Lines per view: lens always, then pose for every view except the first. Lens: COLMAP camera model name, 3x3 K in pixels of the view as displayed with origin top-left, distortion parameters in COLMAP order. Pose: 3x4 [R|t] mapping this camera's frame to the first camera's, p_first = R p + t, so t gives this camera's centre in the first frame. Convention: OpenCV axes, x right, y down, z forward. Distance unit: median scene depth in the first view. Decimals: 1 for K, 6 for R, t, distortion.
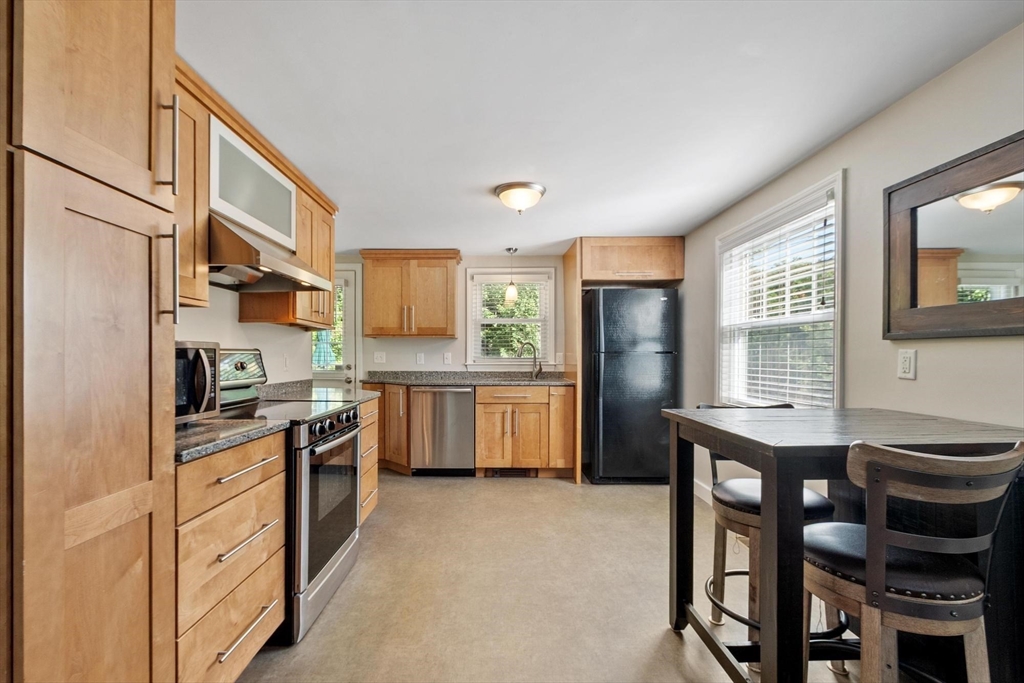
lens RADIAL K [[448.2, 0, 487.6], [0, 448.2, 357.9], [0, 0, 1]] dist [-0.000823, 0.000735]
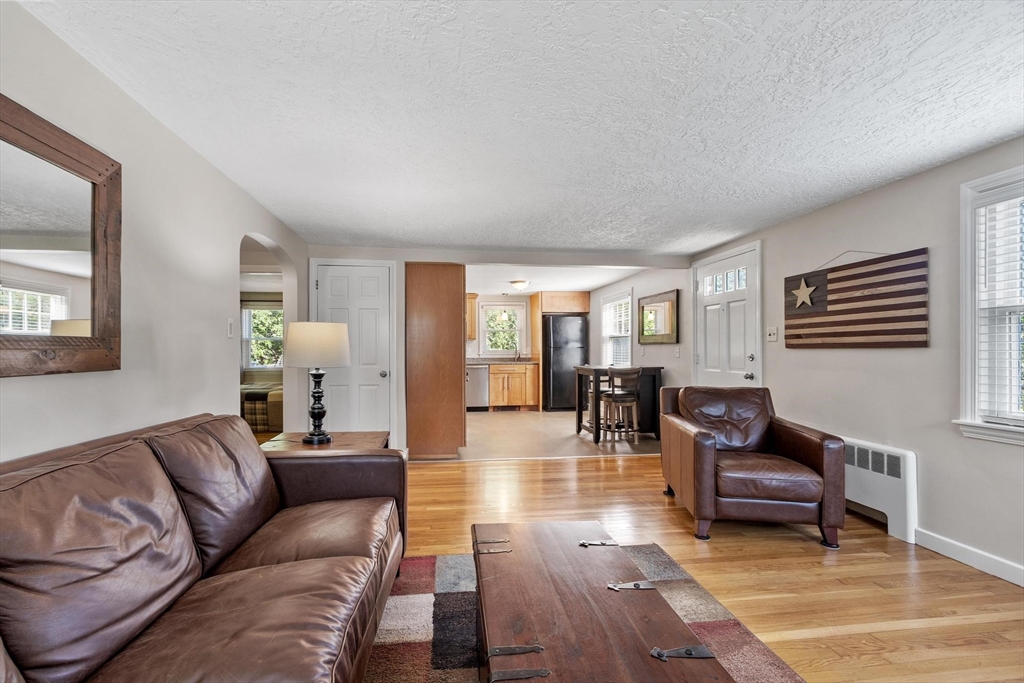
lens RADIAL K [[448.2, 0, 487.6], [0, 448.2, 357.9], [0, 0, 1]] dist [-0.000823, 0.000735]
pose [[0.990940, -0.007175, 0.134115, -0.299382], [0.005277, 0.999881, 0.014503, 0.004148], [-0.134204, -0.013664, 0.990860, -0.958595]]
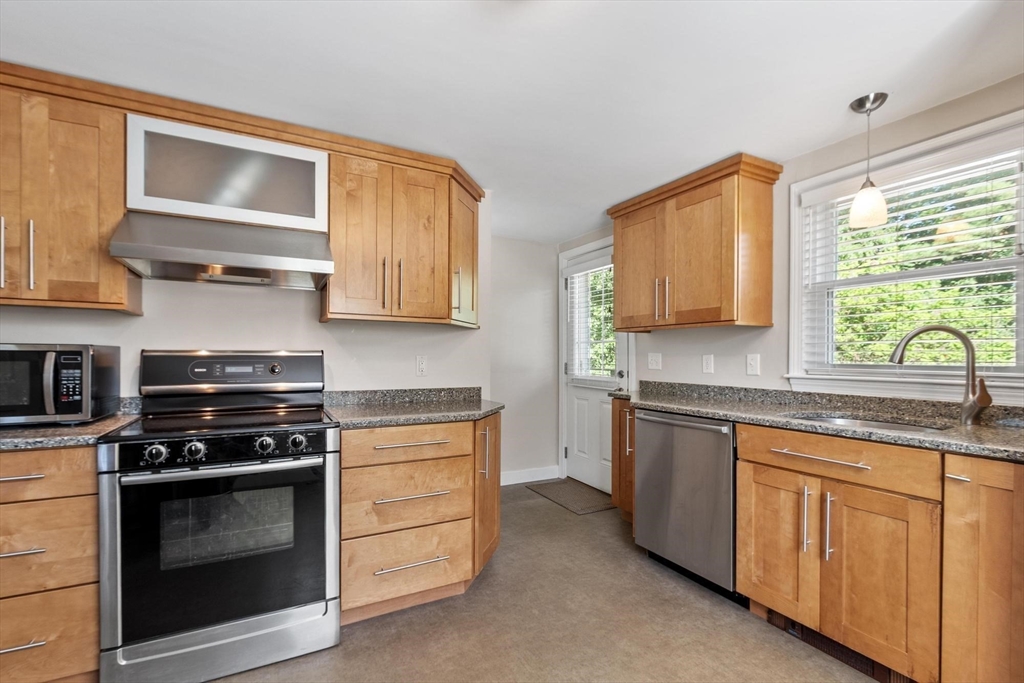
lens RADIAL K [[448.2, 0, 487.6], [0, 448.2, 357.9], [0, 0, 1]] dist [-0.000823, 0.000735]
pose [[0.469952, 0.004434, -0.882681, 0.271879], [-0.007765, 0.999969, 0.000889, -0.005231], [0.882658, 0.006436, 0.469972, 0.535740]]
